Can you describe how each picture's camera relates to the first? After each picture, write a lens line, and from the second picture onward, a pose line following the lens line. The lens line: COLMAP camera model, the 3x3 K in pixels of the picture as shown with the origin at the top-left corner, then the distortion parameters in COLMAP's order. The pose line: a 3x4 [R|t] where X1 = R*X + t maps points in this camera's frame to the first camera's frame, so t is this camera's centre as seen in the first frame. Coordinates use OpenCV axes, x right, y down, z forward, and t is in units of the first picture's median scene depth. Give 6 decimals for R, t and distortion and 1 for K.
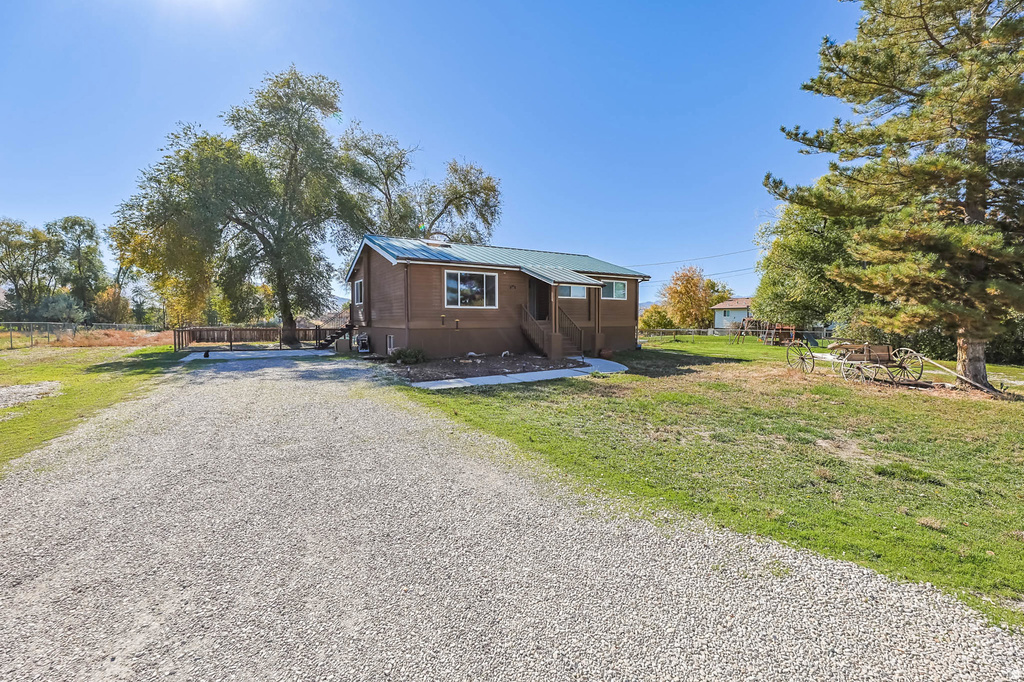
lens RADIAL K [[428.4, 0, 511.8], [0, 428.4, 350.3], [0, 0, 1]] dist [-0.000465, -0.000072]
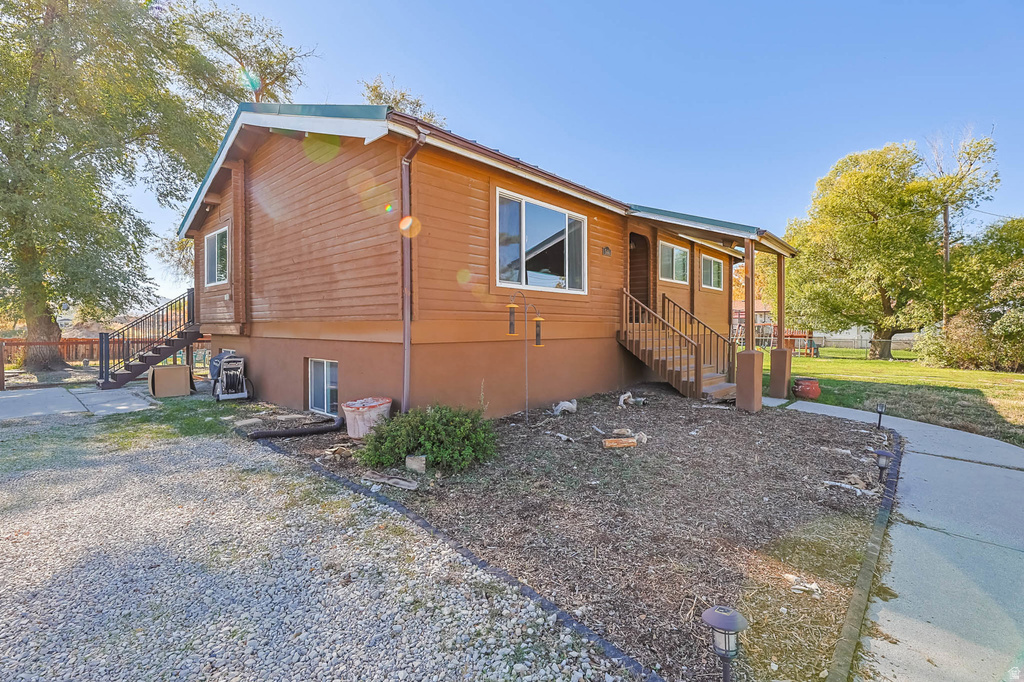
lens RADIAL K [[434.8, 0, 516.2], [0, 434.8, 339.4], [0, 0, 1]] dist [-0.000355, -0.000271]
pose [[0.954869, -0.006309, 0.296961, -0.155951], [0.018942, 0.999033, -0.039682, -0.022933], [-0.296423, 0.043516, 0.954065, 0.387902]]
